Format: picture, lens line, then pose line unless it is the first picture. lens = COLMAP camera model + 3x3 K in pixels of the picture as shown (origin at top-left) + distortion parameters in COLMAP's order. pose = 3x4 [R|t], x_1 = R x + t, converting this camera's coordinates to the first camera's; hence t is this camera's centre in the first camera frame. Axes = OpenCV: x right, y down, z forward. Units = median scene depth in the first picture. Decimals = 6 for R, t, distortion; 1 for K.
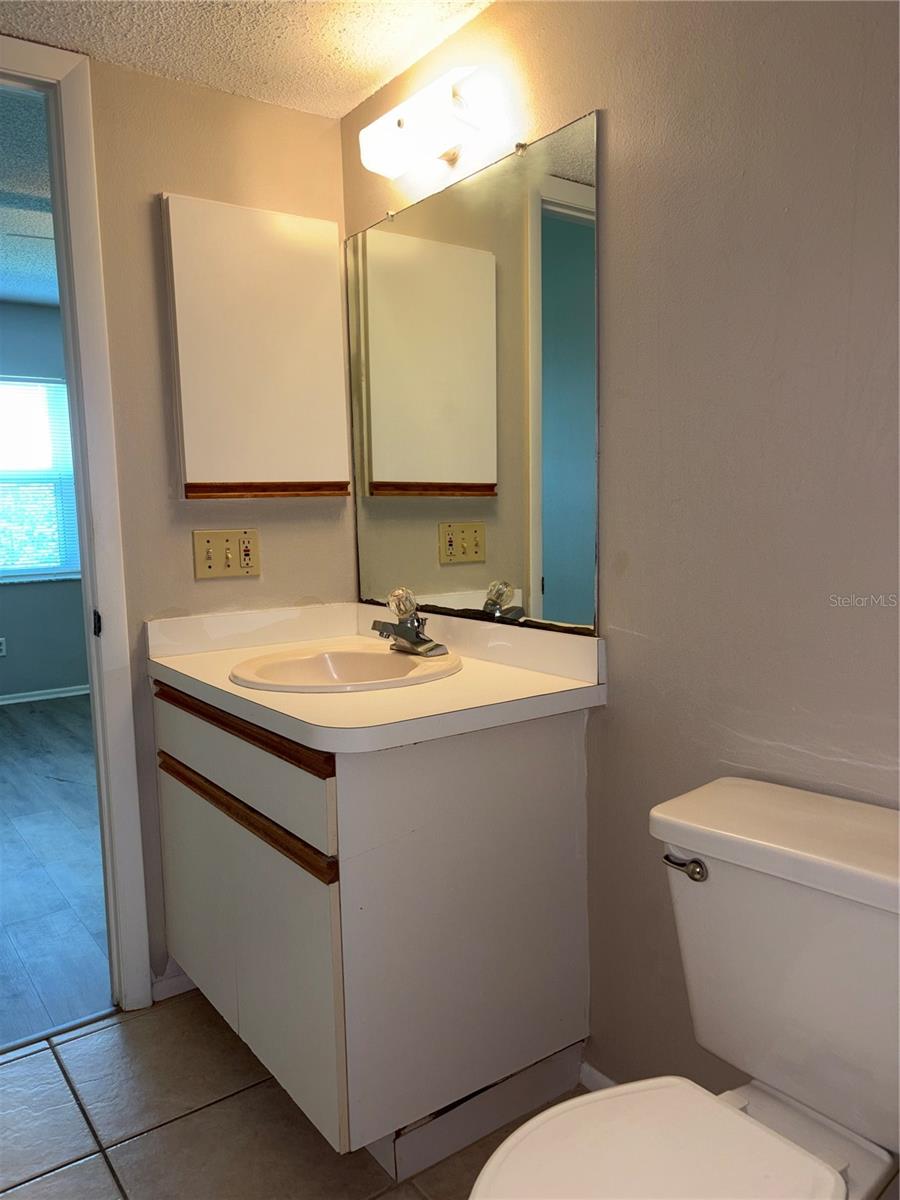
lens RADIAL K [[913.4, 0, 453.5], [0, 913.4, 606.1], [0, 0, 1]] dist [0.023299, -0.033817]
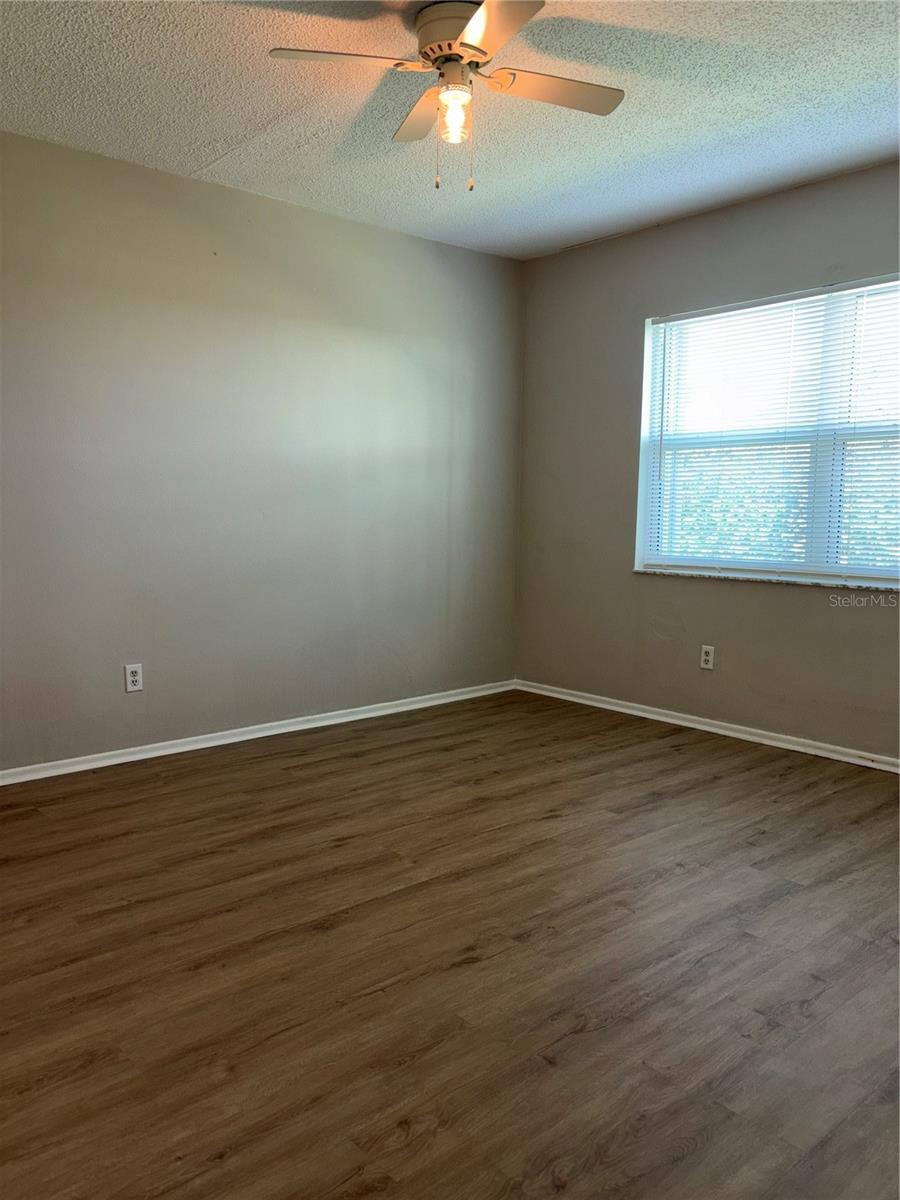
lens RADIAL K [[913.4, 0, 440.3], [0, 913.4, 595.5], [0, 0, 1]] dist [0.023299, -0.033817]
pose [[0.101288, 0.126236, -0.986816, 0.234594], [-0.117499, 0.986492, 0.114134, -0.065938], [0.987894, 0.104390, 0.114753, 0.637922]]
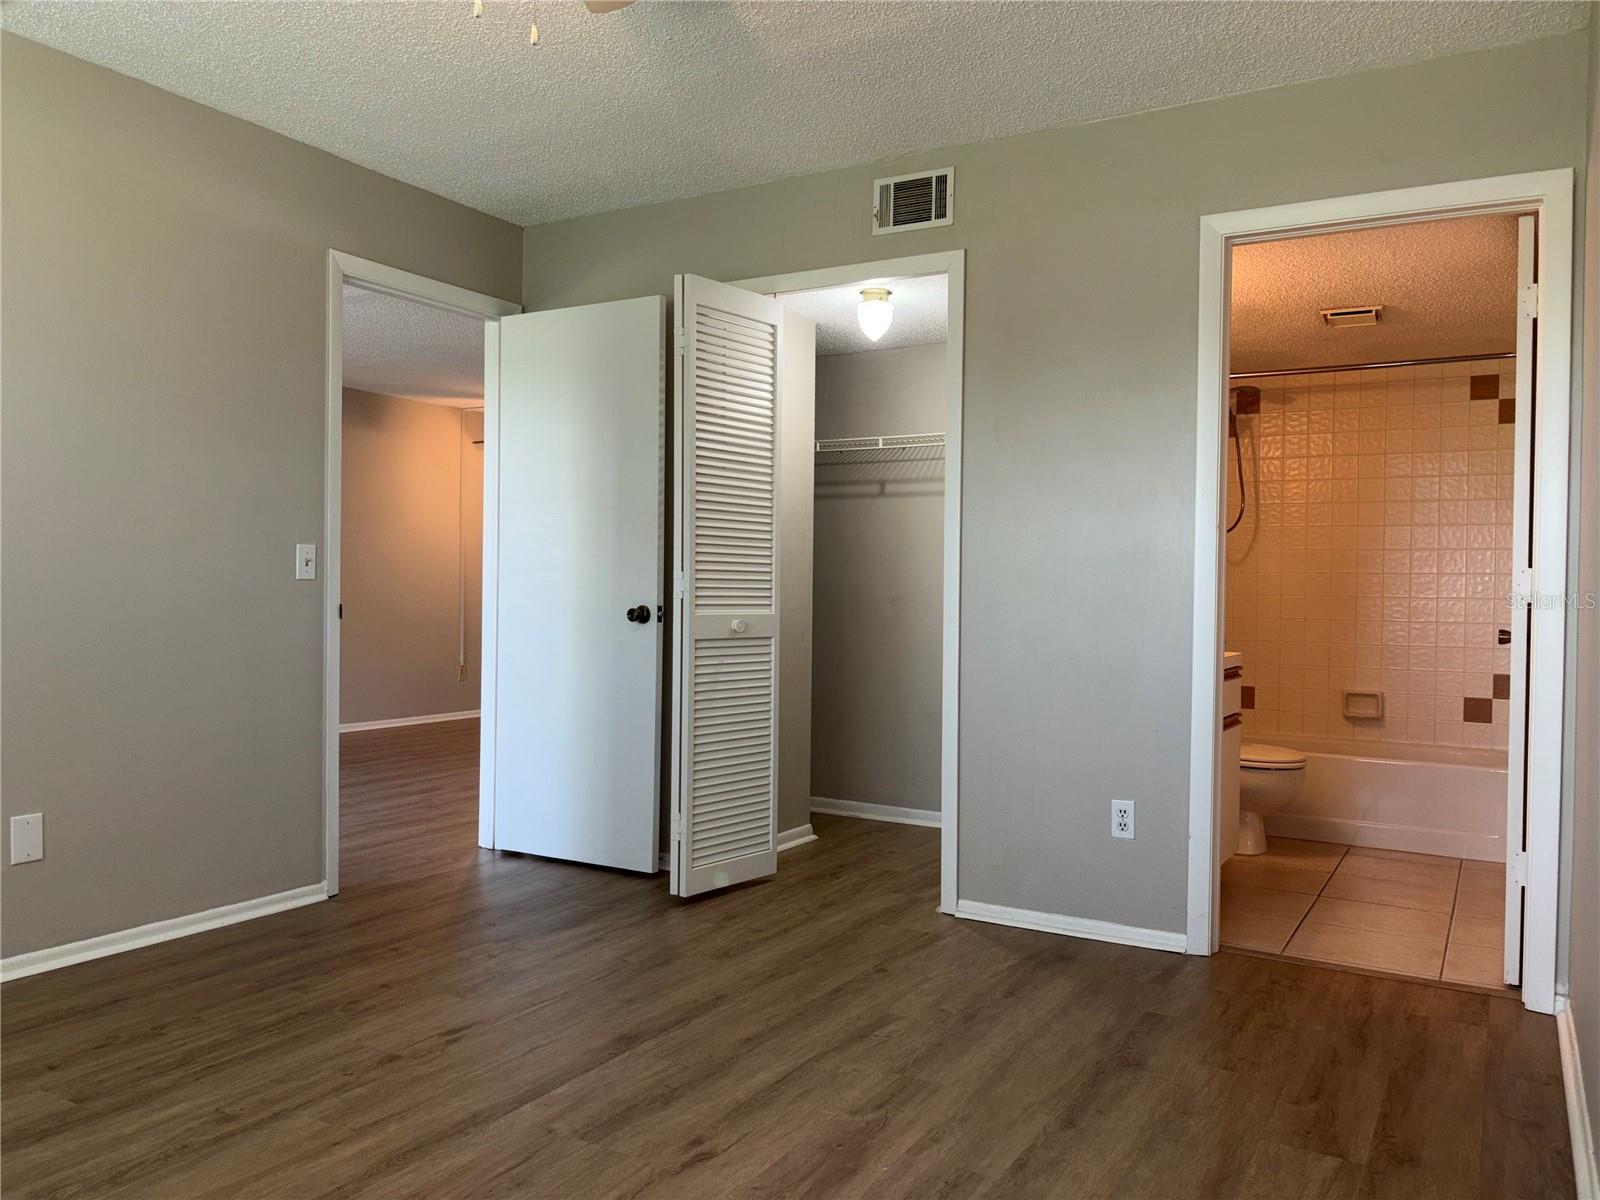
lens RADIAL K [[1217.9, 0, 813.5], [0, 1217.9, 606.2], [0, 0, 1]] dist [0.023299, -0.033817]
pose [[-0.424299, 0.009572, 0.905471, -0.579519], [0.095857, 0.994800, 0.034402, -0.046501], [-0.900434, 0.101393, -0.423011, 0.761805]]
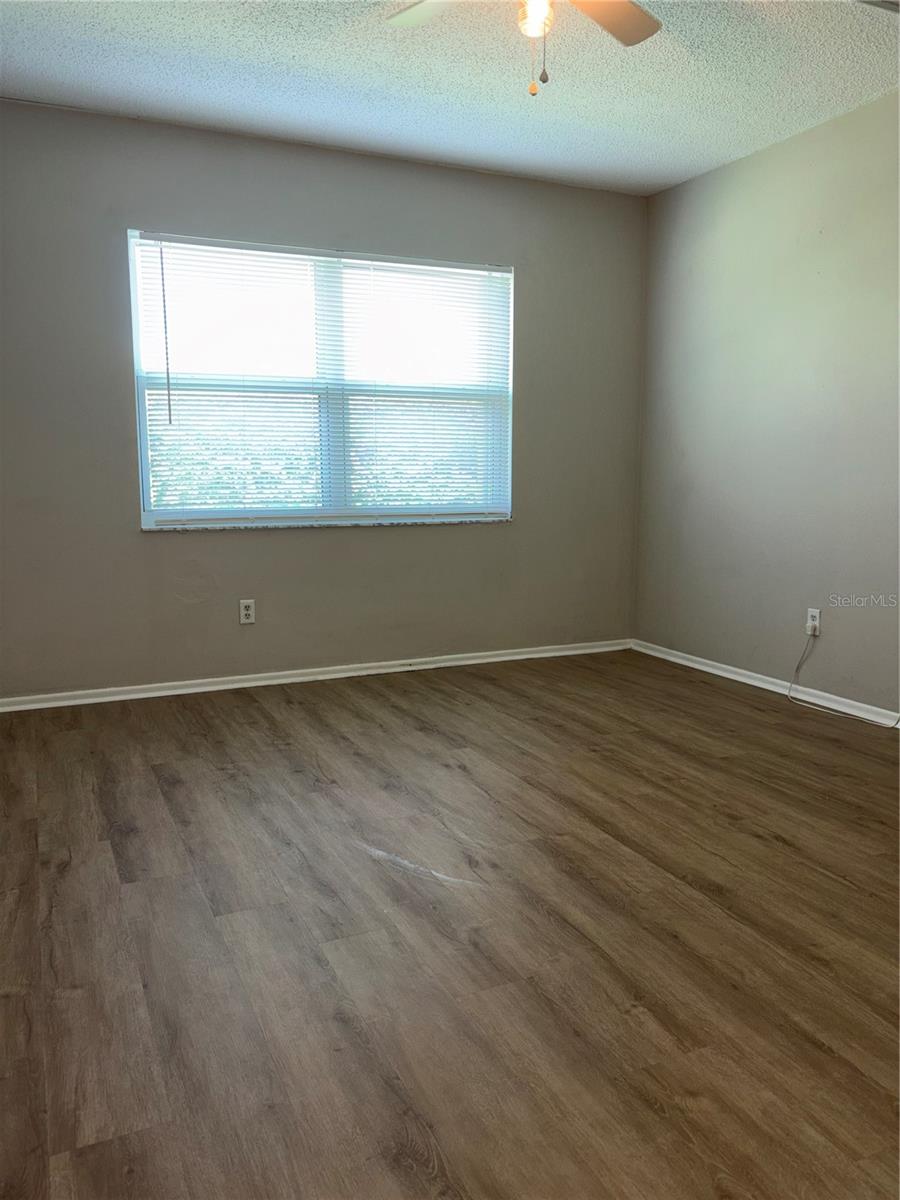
lens RADIAL K [[913.4, 0, 451.6], [0, 913.4, 596.5], [0, 0, 1]] dist [0.023299, -0.033817]
pose [[0.982105, 0.049091, -0.181821, -0.180128], [-0.042162, 0.998237, 0.041784, -0.006113], [0.183552, -0.033370, 0.982443, 0.269316]]
